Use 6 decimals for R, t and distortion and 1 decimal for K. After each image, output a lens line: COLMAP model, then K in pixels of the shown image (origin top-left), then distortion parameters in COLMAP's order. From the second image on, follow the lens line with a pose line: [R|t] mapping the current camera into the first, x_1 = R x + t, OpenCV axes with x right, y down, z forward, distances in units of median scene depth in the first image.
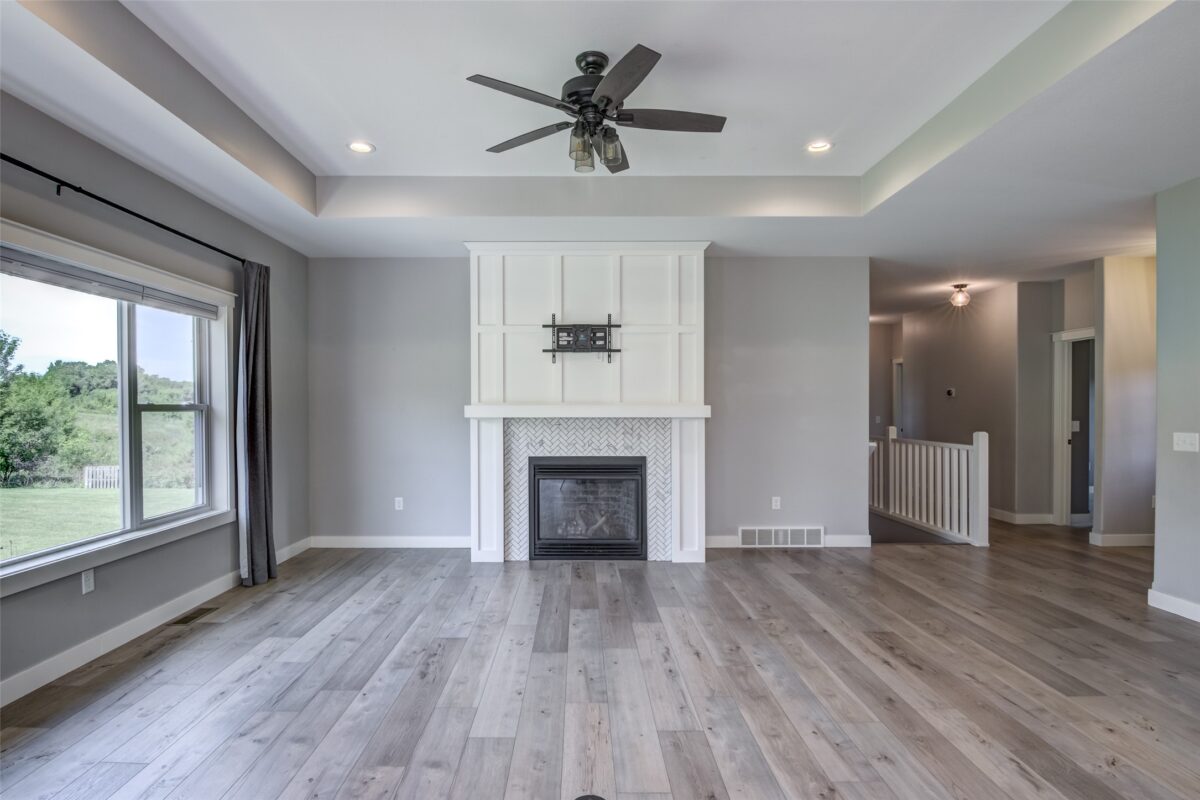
lens RADIAL K [[625.8, 0, 582.3], [0, 625.8, 411.6], [0, 0, 1]] dist [-0.003048, -0.001822]
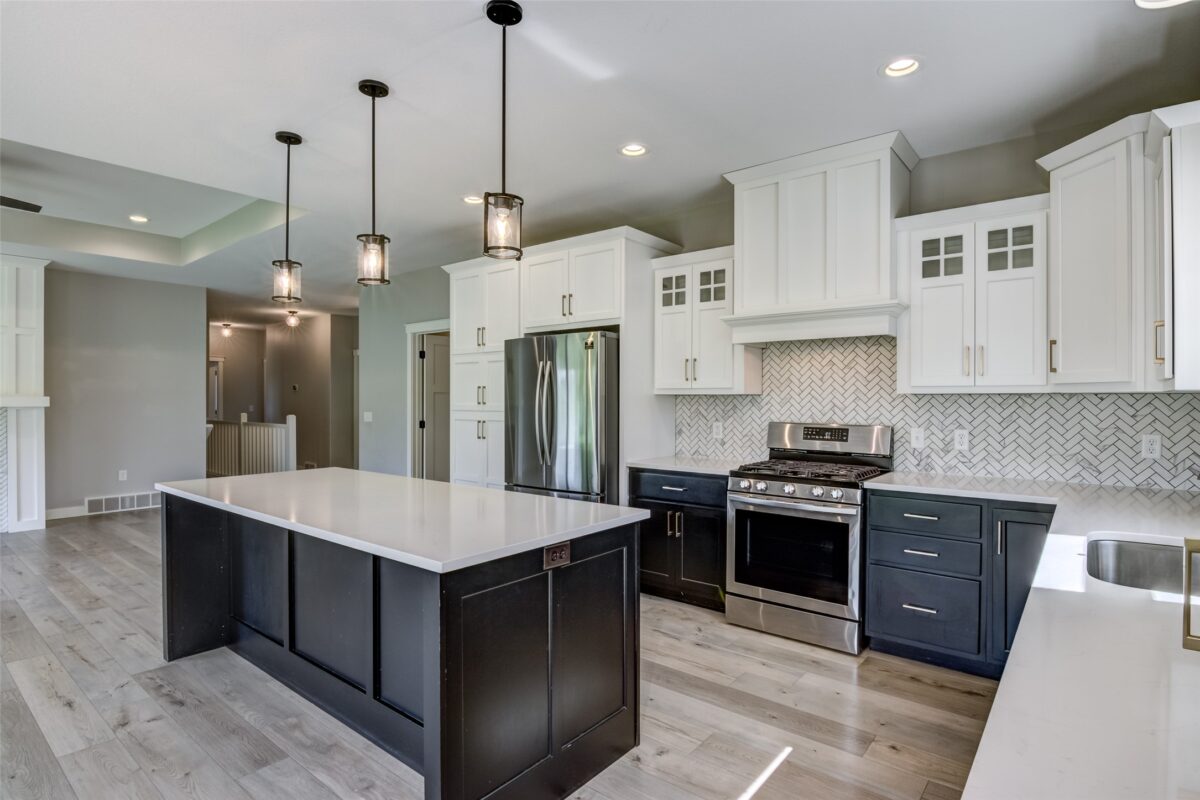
lens RADIAL K [[616.7, 0, 604.2], [0, 616.7, 399.0], [0, 0, 1]] dist [-0.018771, -0.000852]
pose [[0.633686, 0.001023, 0.773590, -0.022233], [0.004684, 0.999976, -0.005159, 0.005656], [-0.773576, 0.006893, 0.633666, -0.564349]]
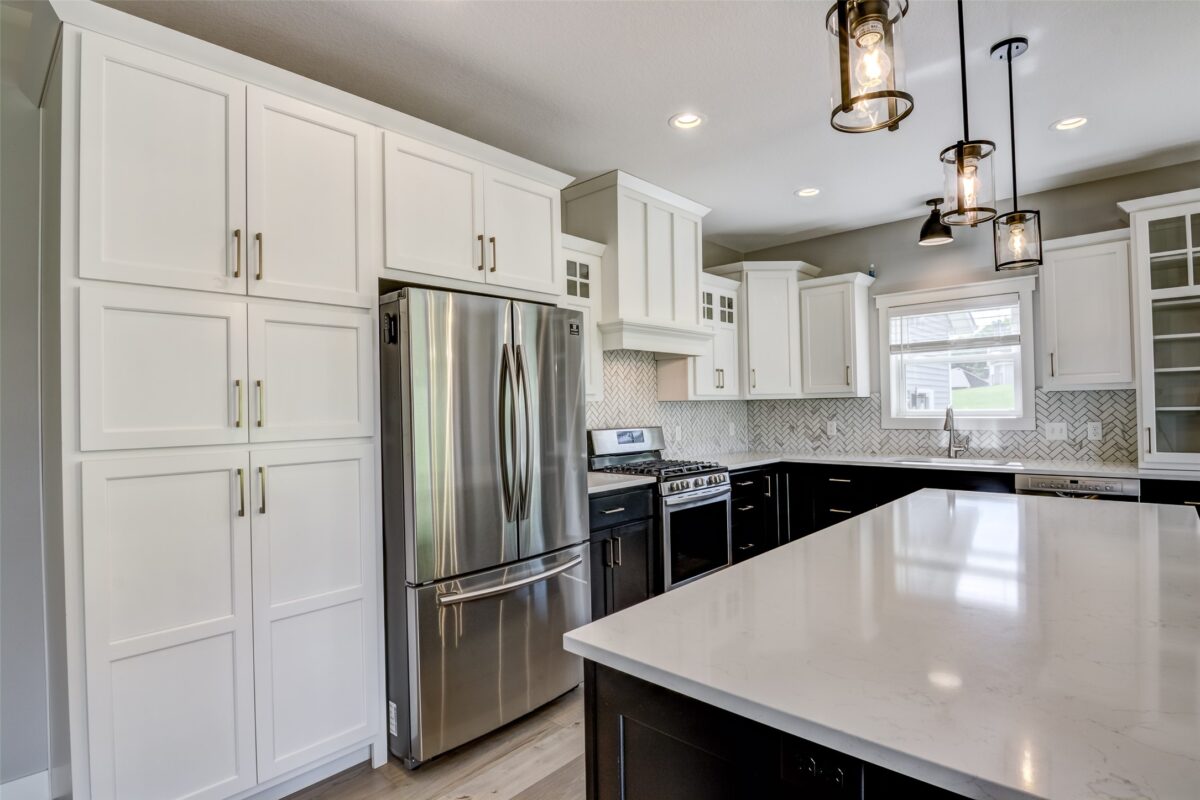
lens RADIAL K [[602.9, 0, 600.0], [0, 602.9, 400.0], [0, 0, 1]] dist [-0.022514, -0.000282]
pose [[-0.730234, 0.021271, 0.682866, 0.186156], [0.024532, 0.999687, -0.004906, -0.001185], [-0.682757, 0.013169, -0.730527, 0.295740]]
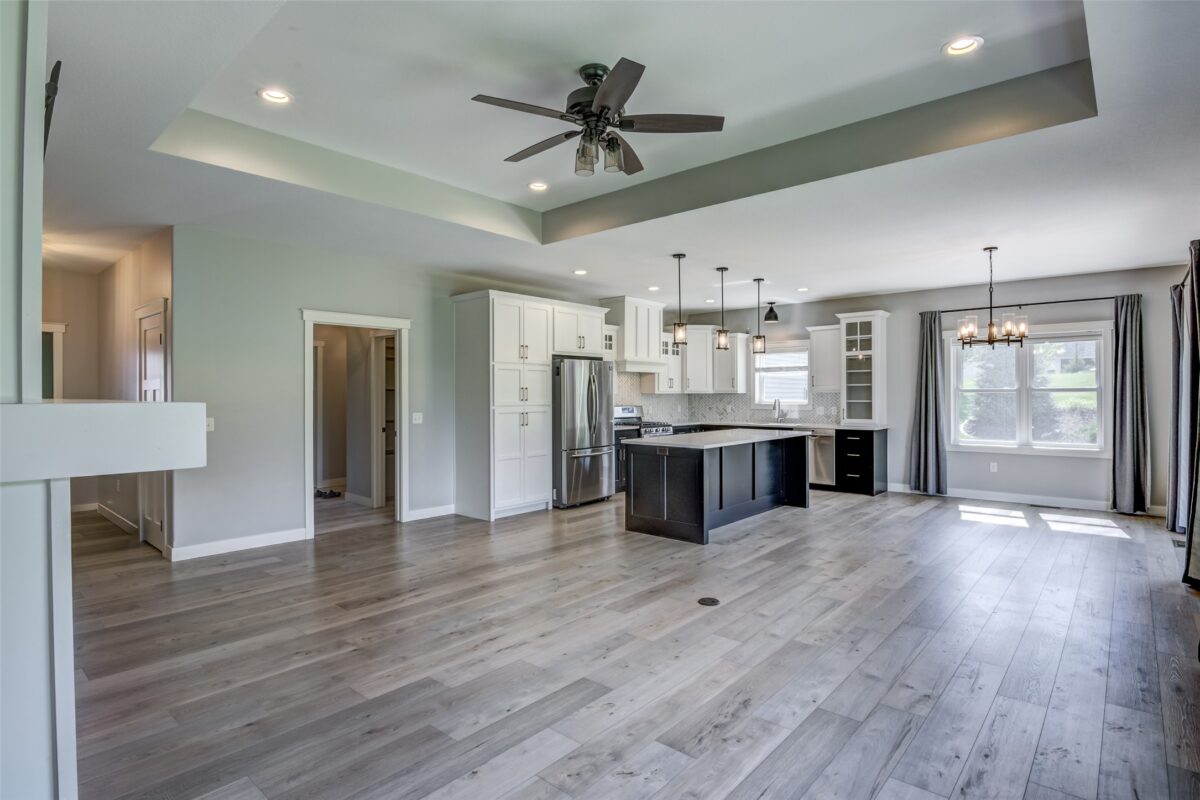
lens RADIAL K [[610.1, 0, 602.8], [0, 610.1, 394.9], [0, 0, 1]] dist [-0.000833, -0.000978]
pose [[-0.751478, 0.000627, 0.659758, -0.393762], [0.007955, 0.999935, 0.008111, -0.013732], [-0.659710, 0.011344, -0.751434, 1.041903]]
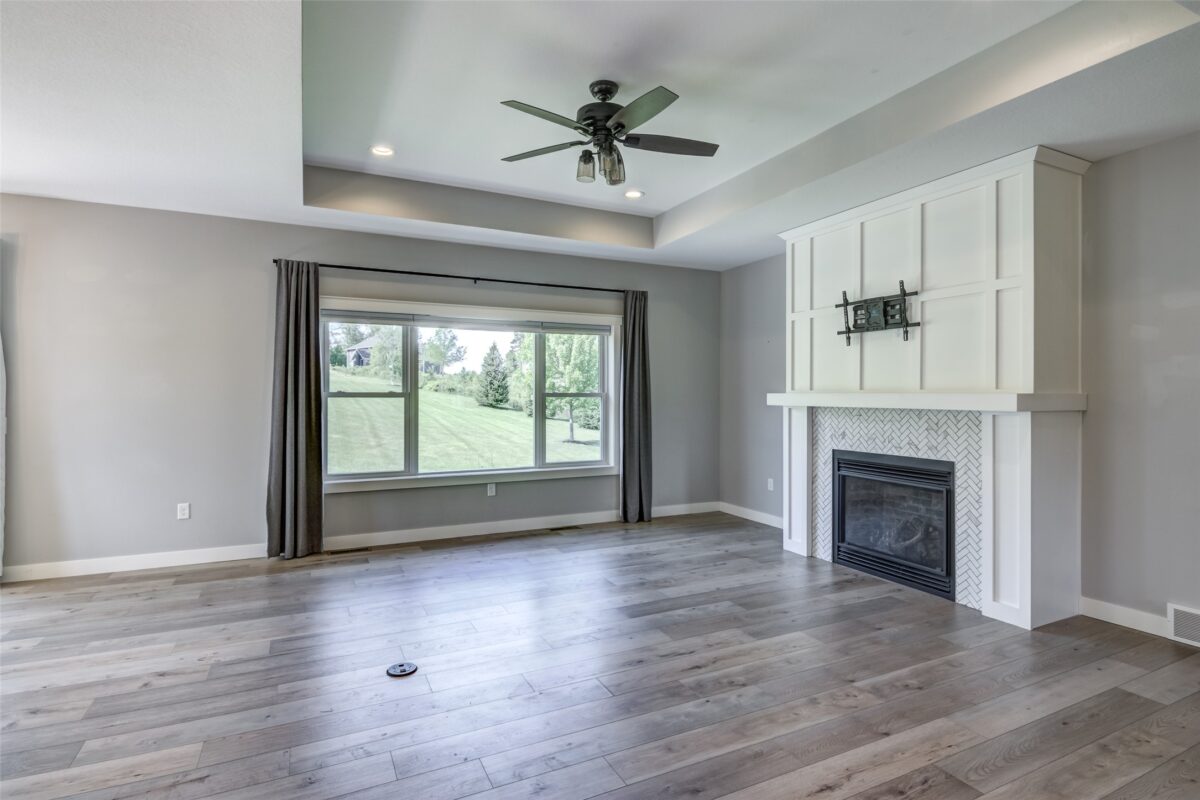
lens RADIAL K [[610.1, 0, 602.8], [0, 610.1, 394.9], [0, 0, 1]] dist [-0.000833, -0.000978]
pose [[0.433444, 0.001728, -0.901179, 0.589793], [-0.008415, 0.999962, -0.002131, -0.003260], [0.901141, 0.008507, 0.433442, 0.313277]]
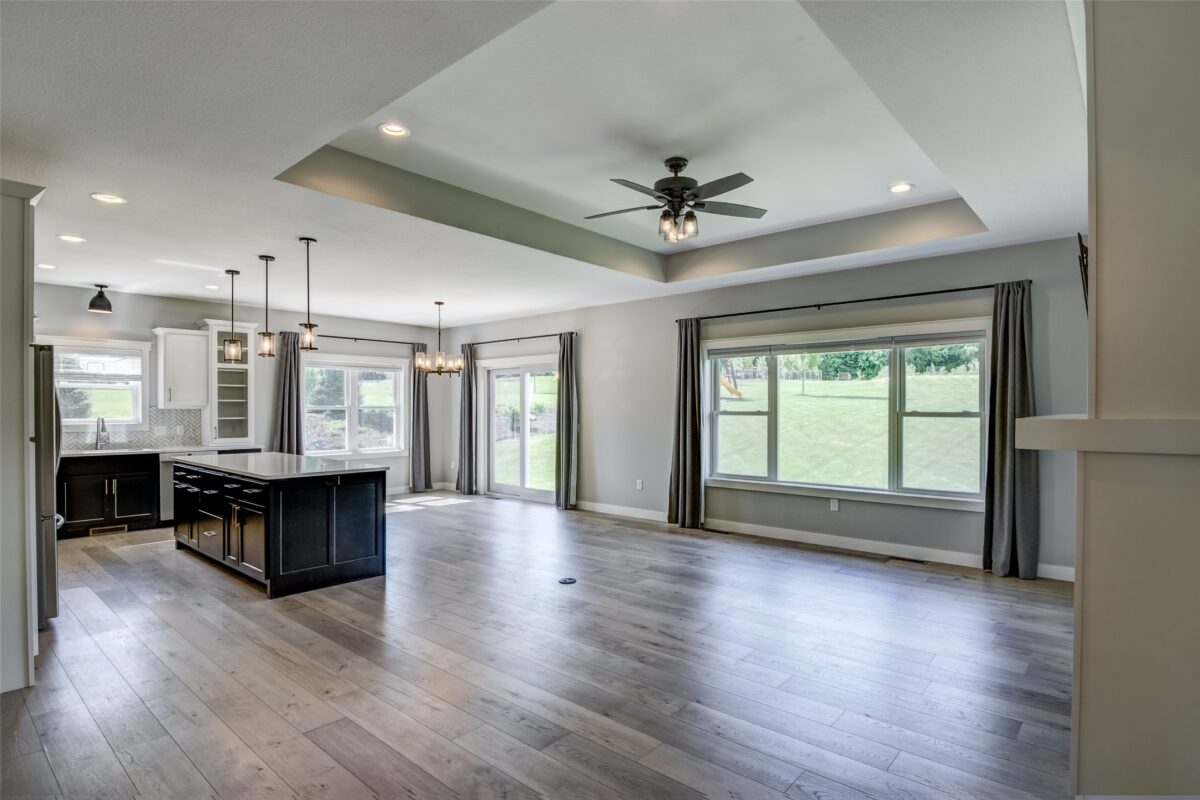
lens RADIAL K [[612.9, 0, 598.8], [0, 612.9, 412.0], [0, 0, 1]] dist [-0.000420, -0.001504]
pose [[-0.665095, 0.002347, -0.746755, 0.664201], [-0.007252, 0.999928, 0.009601, -0.014961], [0.746724, 0.011801, -0.665030, 1.039883]]
